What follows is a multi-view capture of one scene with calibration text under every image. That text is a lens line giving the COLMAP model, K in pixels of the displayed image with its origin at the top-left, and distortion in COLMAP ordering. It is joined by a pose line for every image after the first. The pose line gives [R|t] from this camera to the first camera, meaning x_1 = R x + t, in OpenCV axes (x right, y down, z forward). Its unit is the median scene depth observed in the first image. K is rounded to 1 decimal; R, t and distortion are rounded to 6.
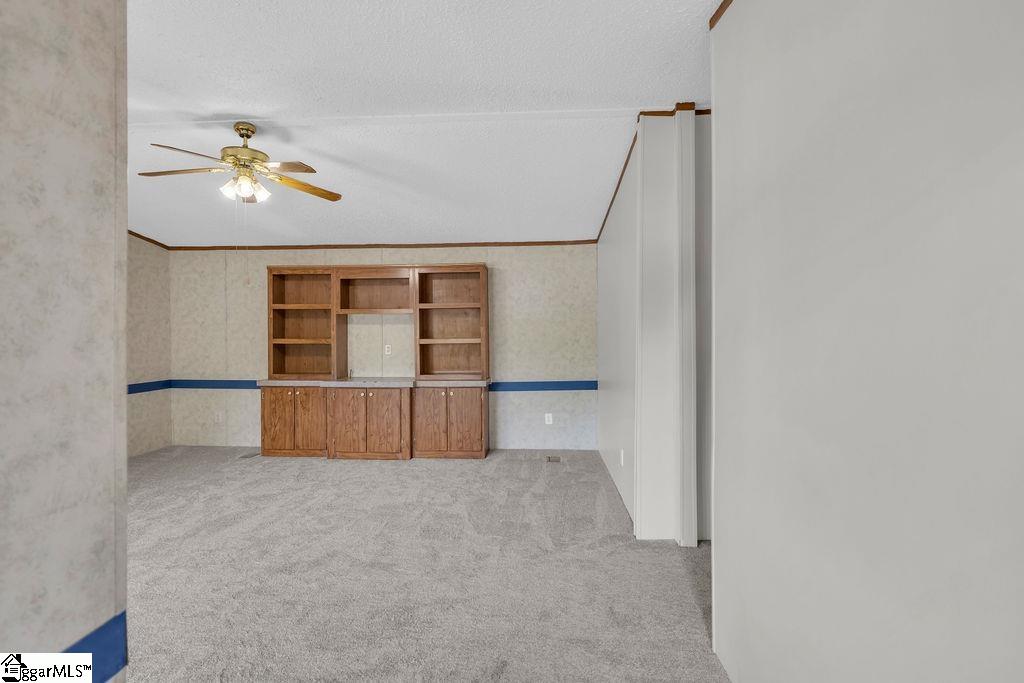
lens RADIAL K [[496.8, 0, 504.8], [0, 496.8, 339.3], [0, 0, 1]] dist [-0.008047, -0.000206]
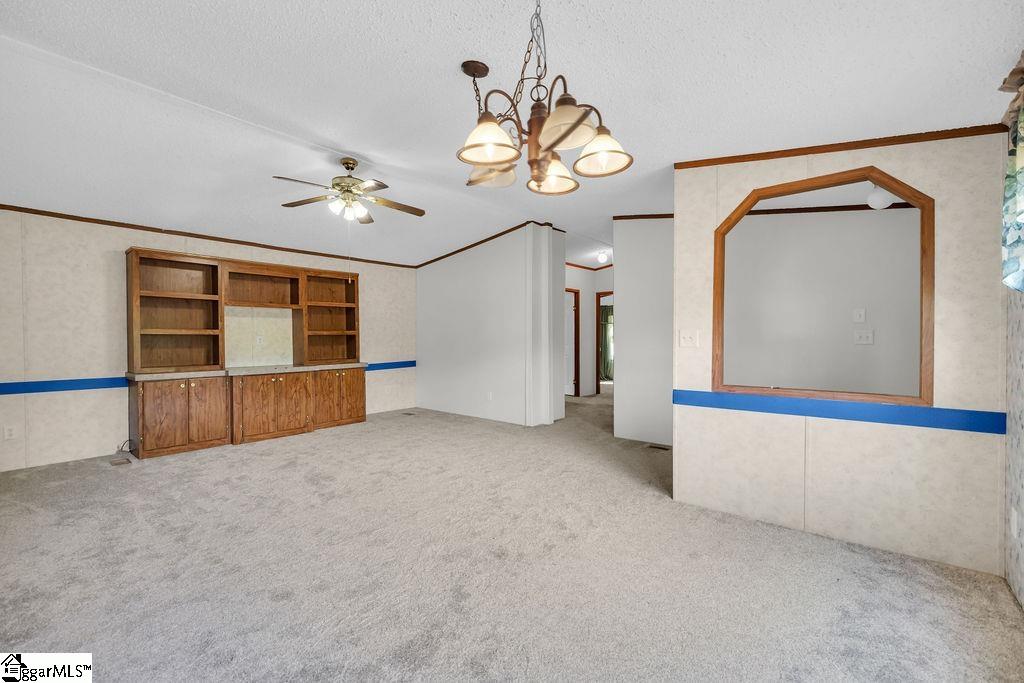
lens RADIAL K [[436.9, 0, 509.6], [0, 436.9, 341.7], [0, 0, 1]] dist [0.002894, -0.000619]
pose [[0.595732, -0.007294, 0.803150, -0.733124], [0.004758, 0.999973, 0.005552, 0.021844], [-0.803169, 0.000514, 0.595751, -0.008070]]
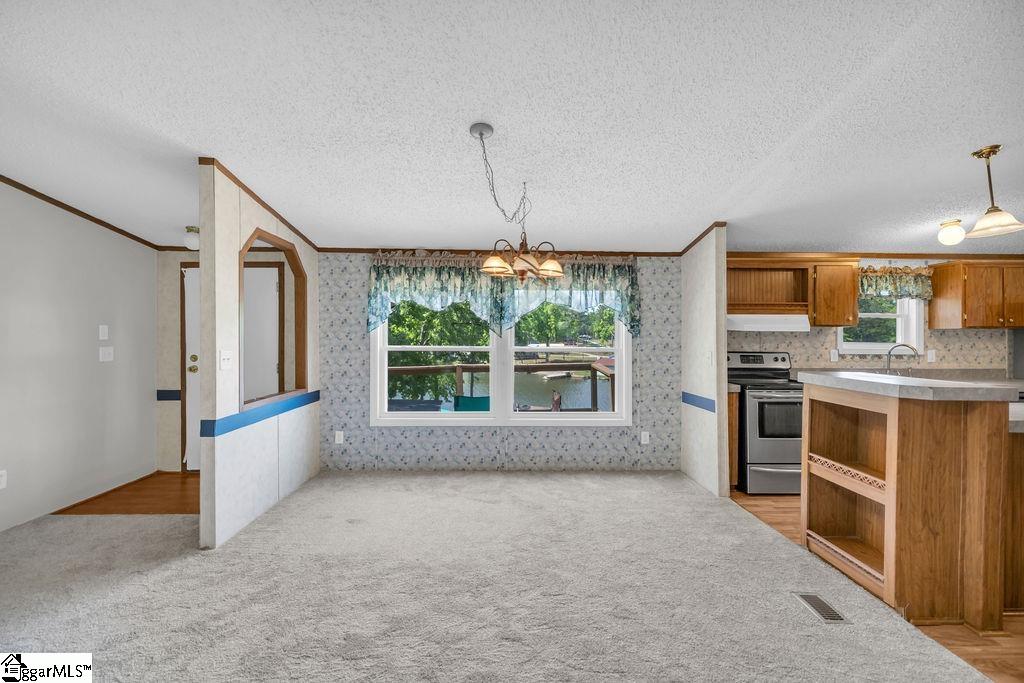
lens RADIAL K [[436.9, 0, 508.4], [0, 436.9, 338.5], [0, 0, 1]] dist [0.002894, -0.000619]
pose [[-0.996408, -0.001829, -0.084668, -0.428980], [-0.001865, 0.999998, 0.000336, -0.003662], [0.084667, 0.000493, -0.996409, 0.688139]]
